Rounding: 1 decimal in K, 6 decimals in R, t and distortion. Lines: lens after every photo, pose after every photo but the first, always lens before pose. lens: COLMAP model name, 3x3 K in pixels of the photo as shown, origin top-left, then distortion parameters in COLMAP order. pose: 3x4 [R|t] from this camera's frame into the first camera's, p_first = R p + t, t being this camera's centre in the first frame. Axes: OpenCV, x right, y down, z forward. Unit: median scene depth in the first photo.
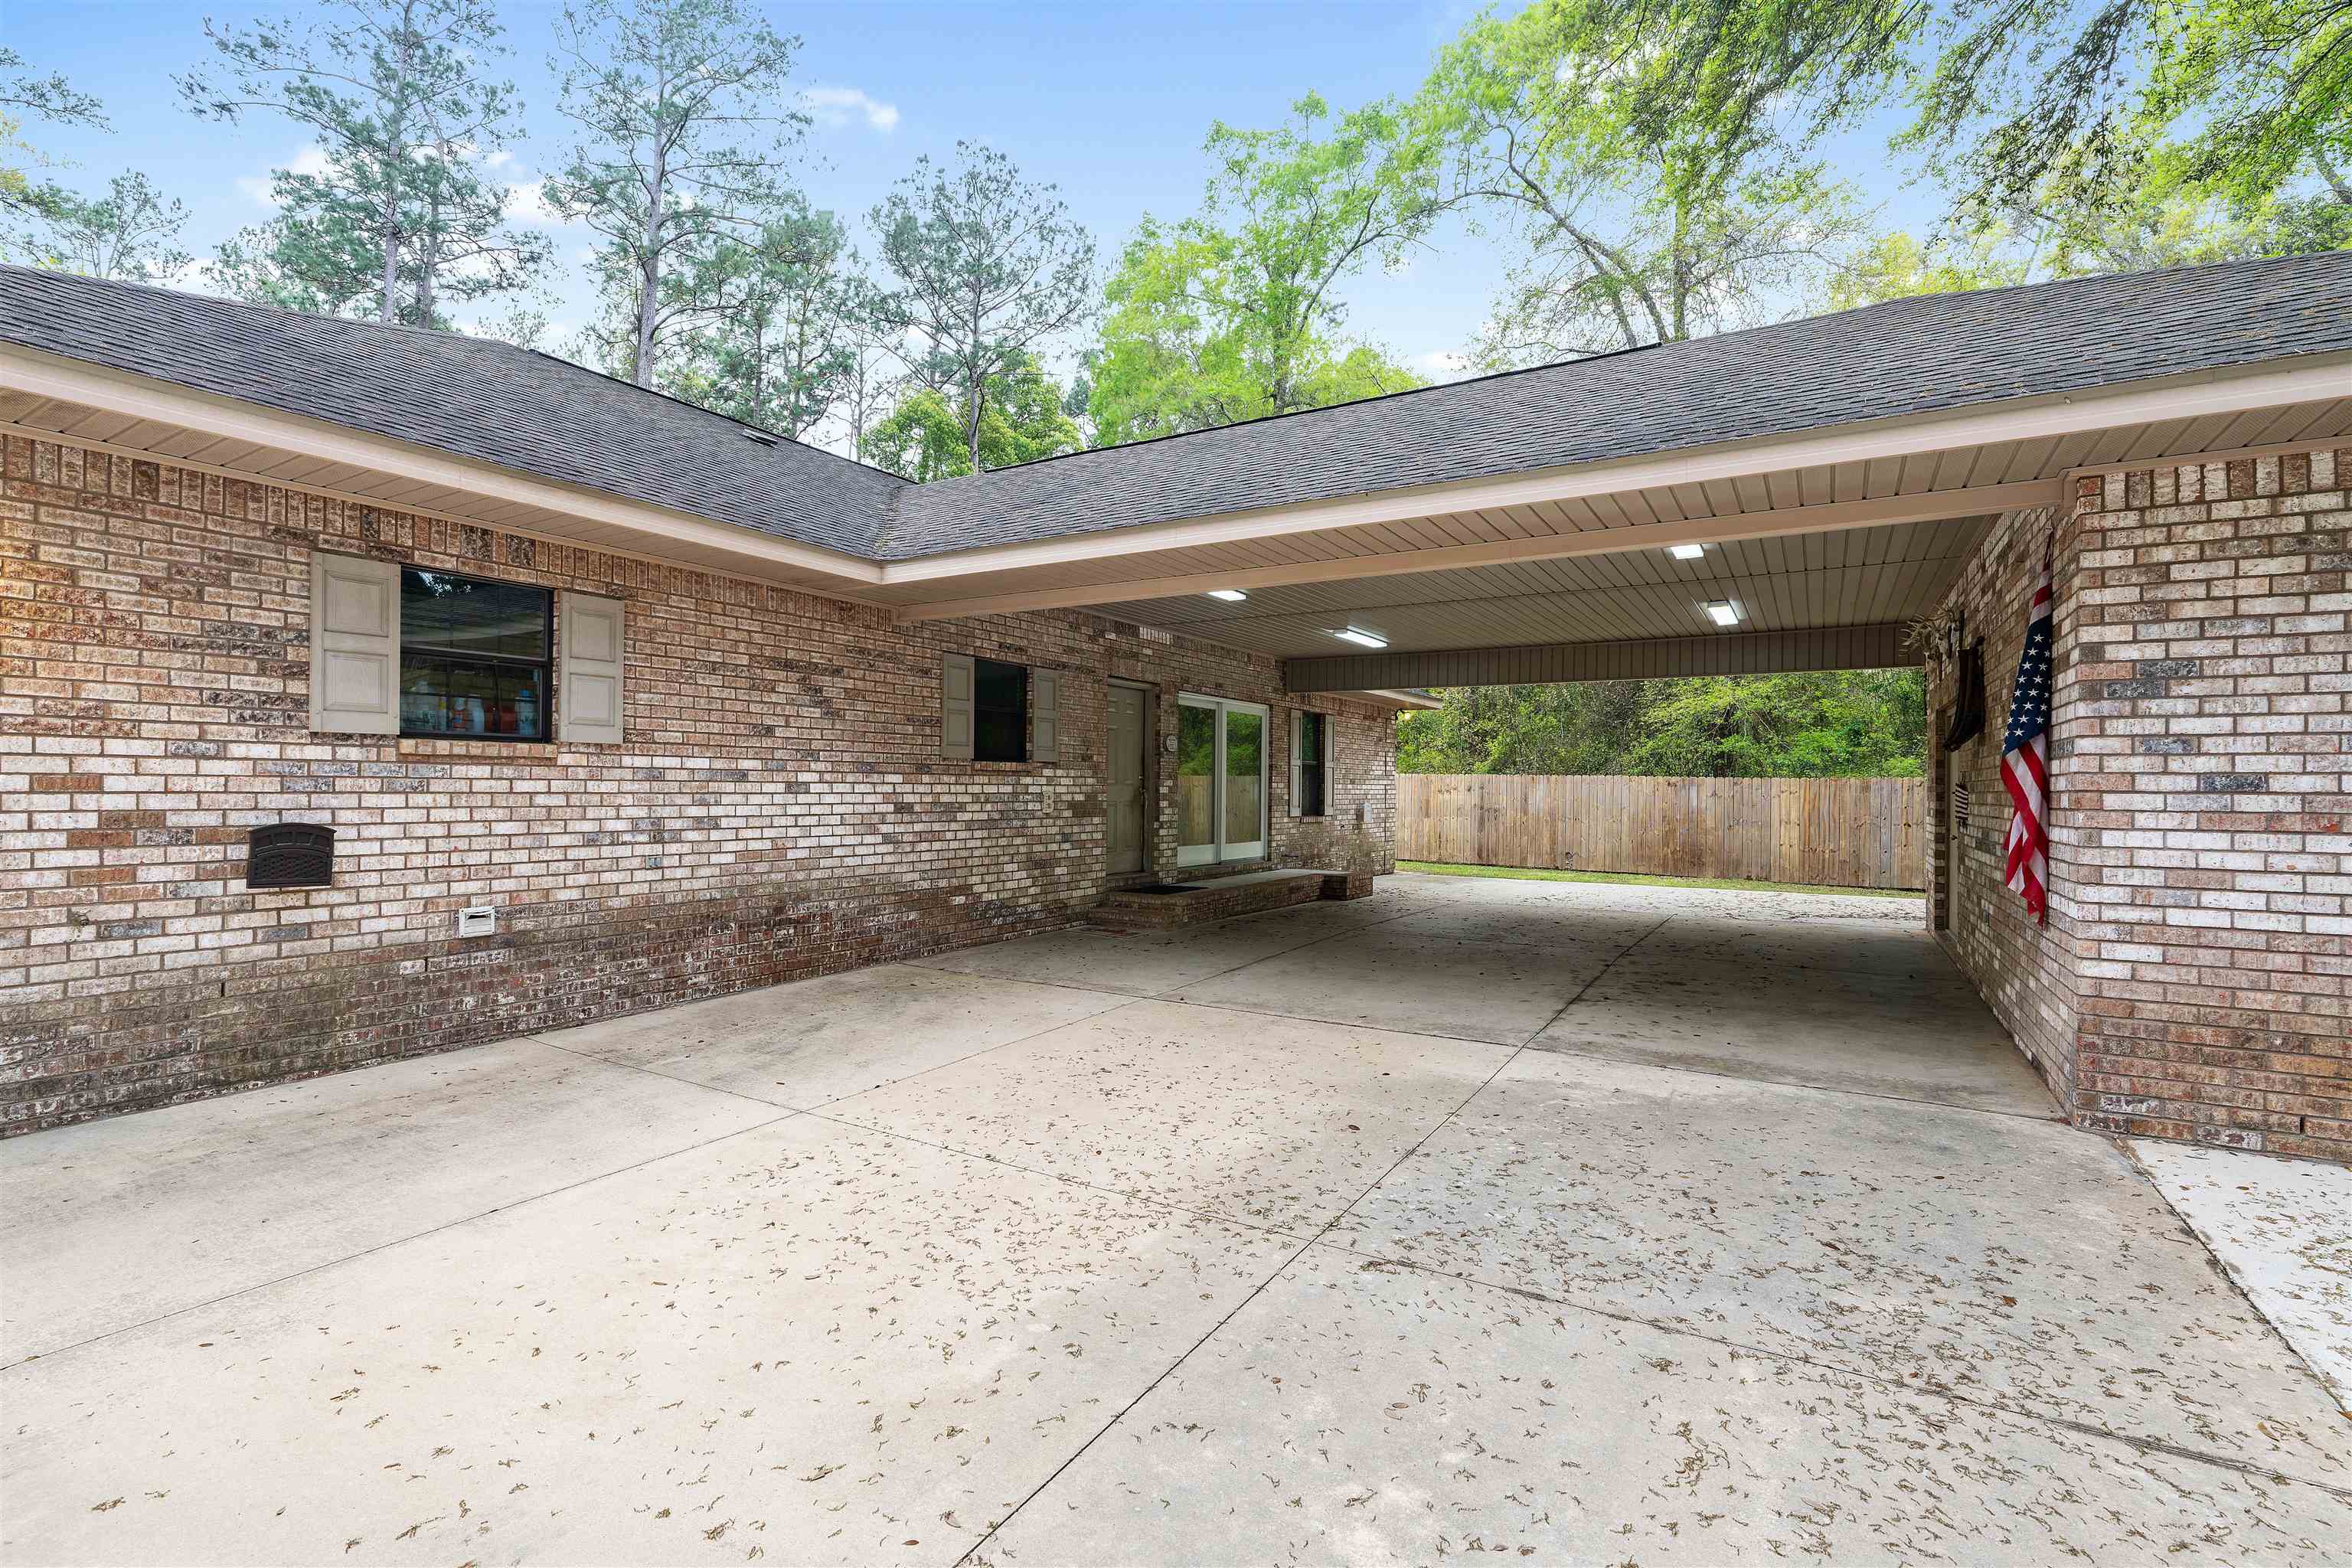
lens RADIAL K [[1099.3, 0, 1101.4], [0, 1099.3, 797.9], [0, 0, 1]] dist [-0.001440, -0.000143]
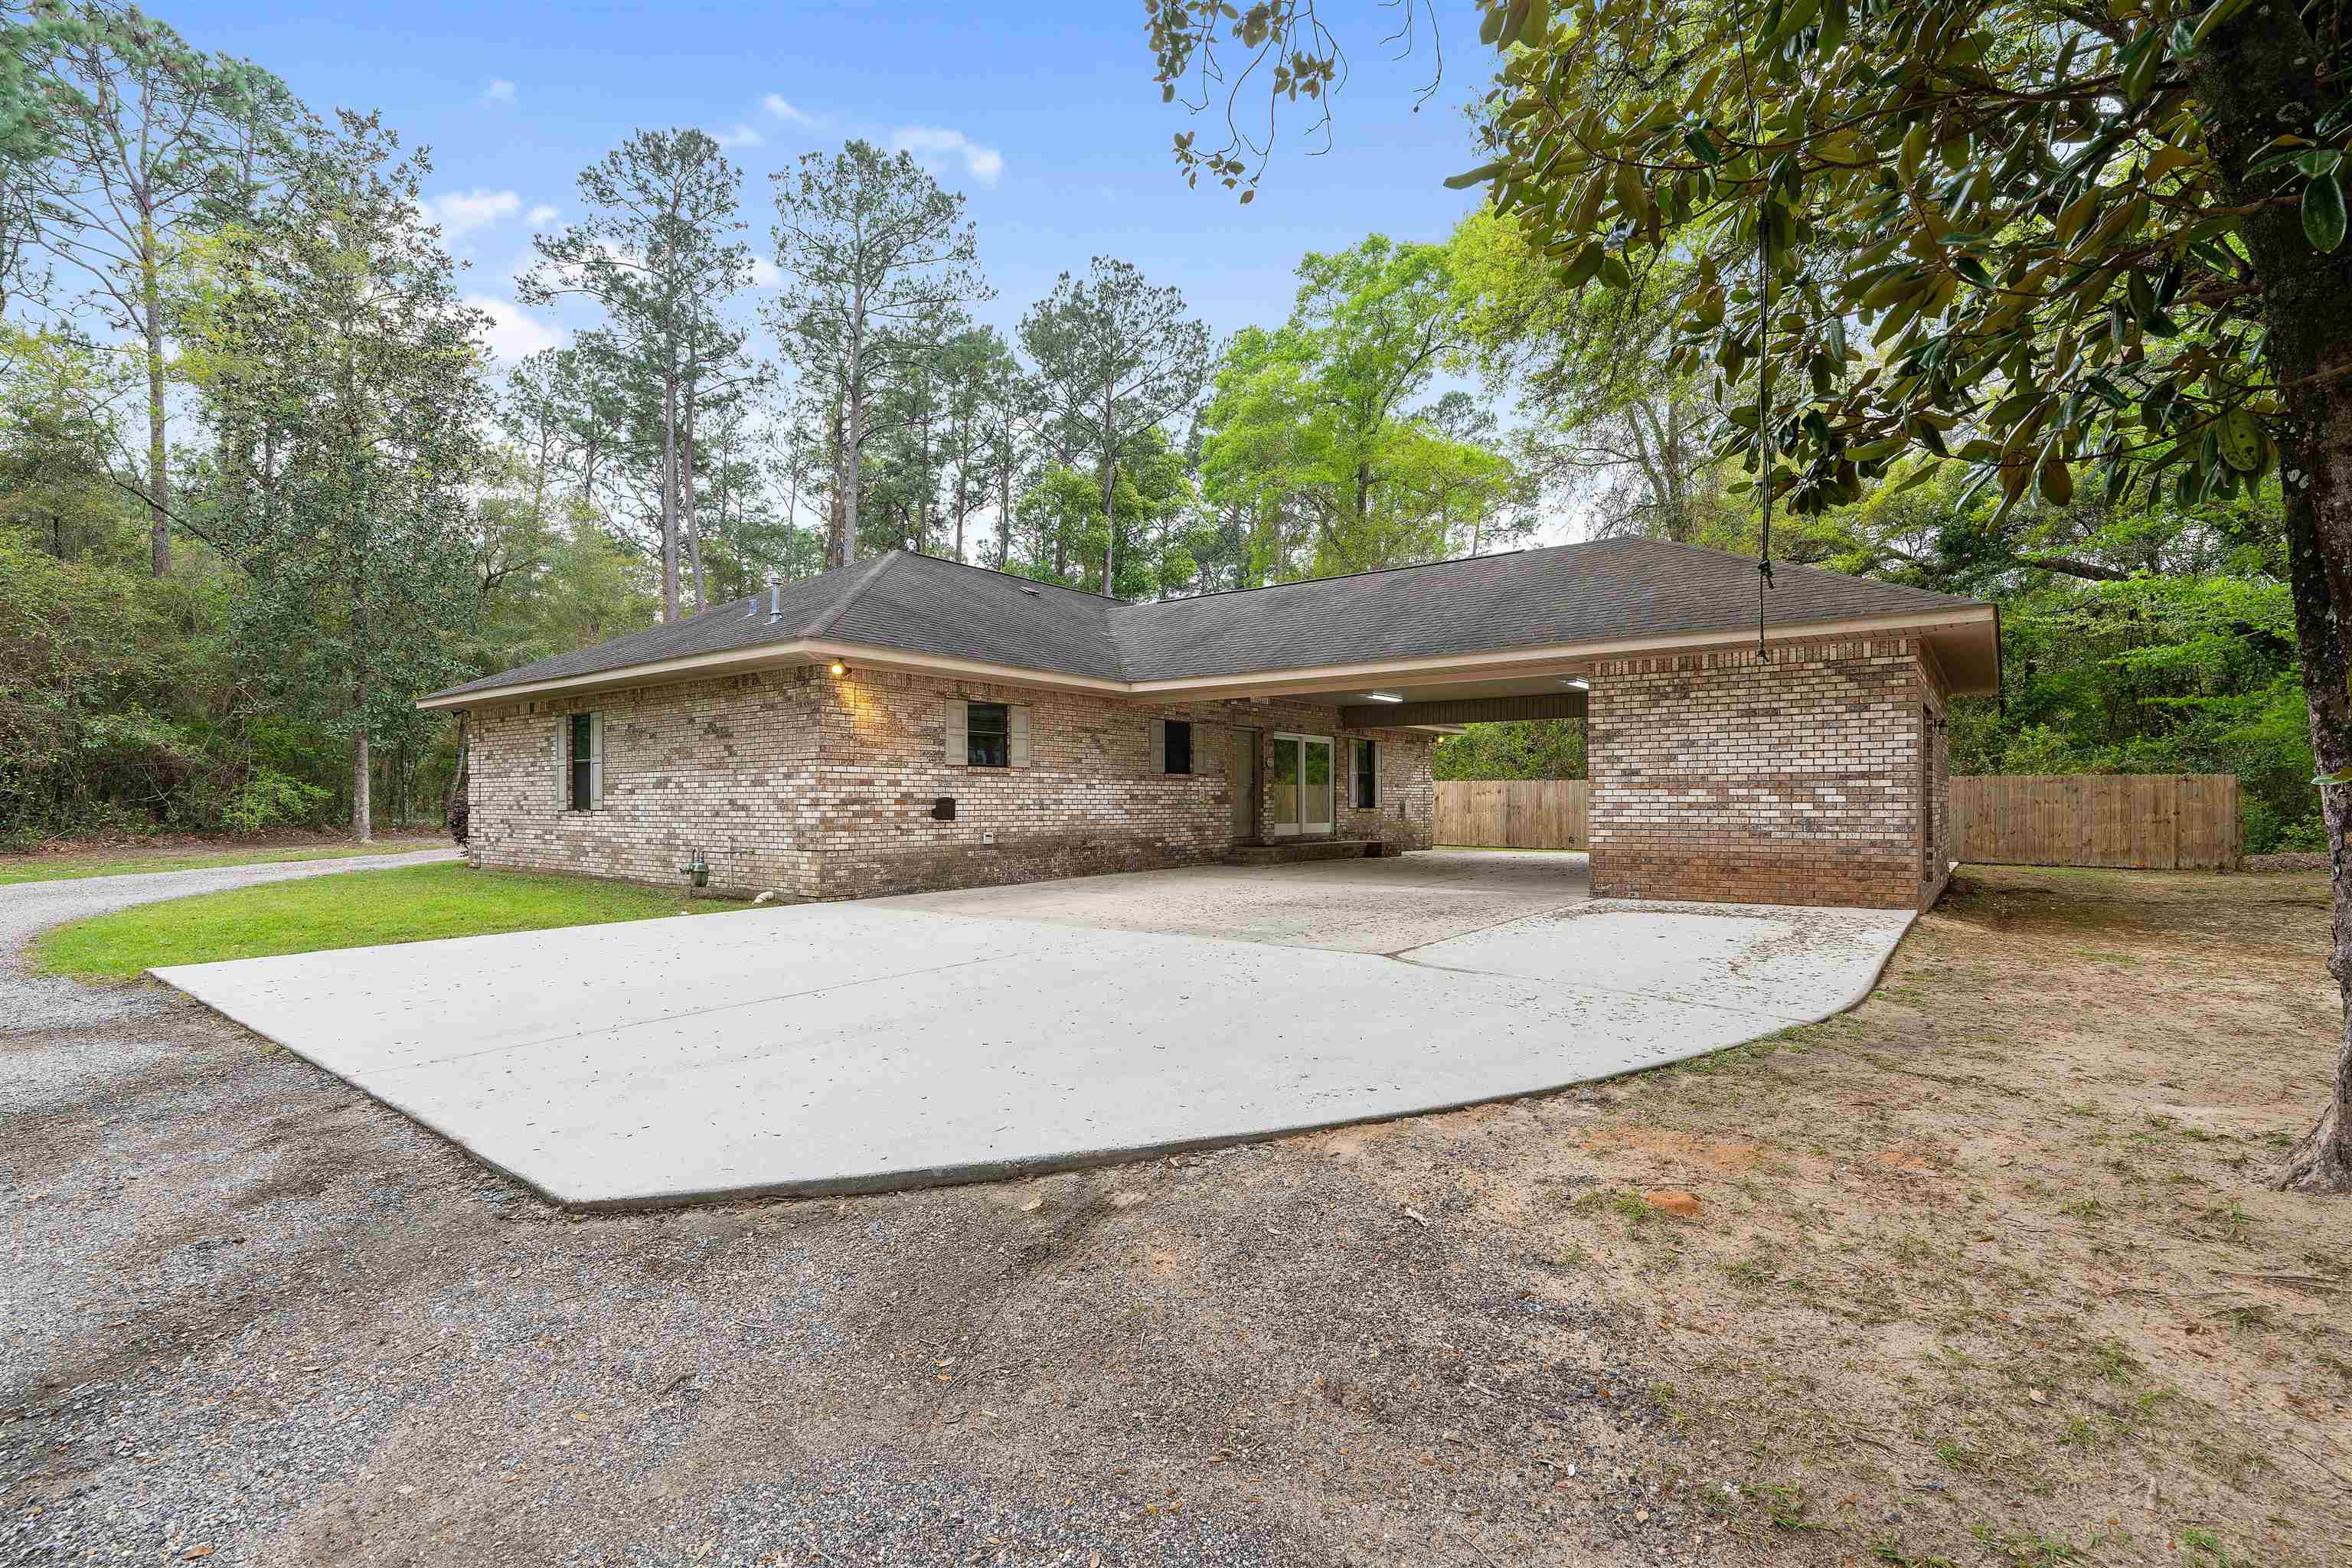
lens RADIAL K [[1099.3, 0, 1101.4], [0, 1099.3, 797.9], [0, 0, 1]] dist [-0.001440, -0.000143]
pose [[0.994569, -0.012310, -0.103352, -0.027684], [0.010669, 0.999808, -0.016419, 0.040517], [0.103535, 0.015227, 0.994509, -0.948310]]
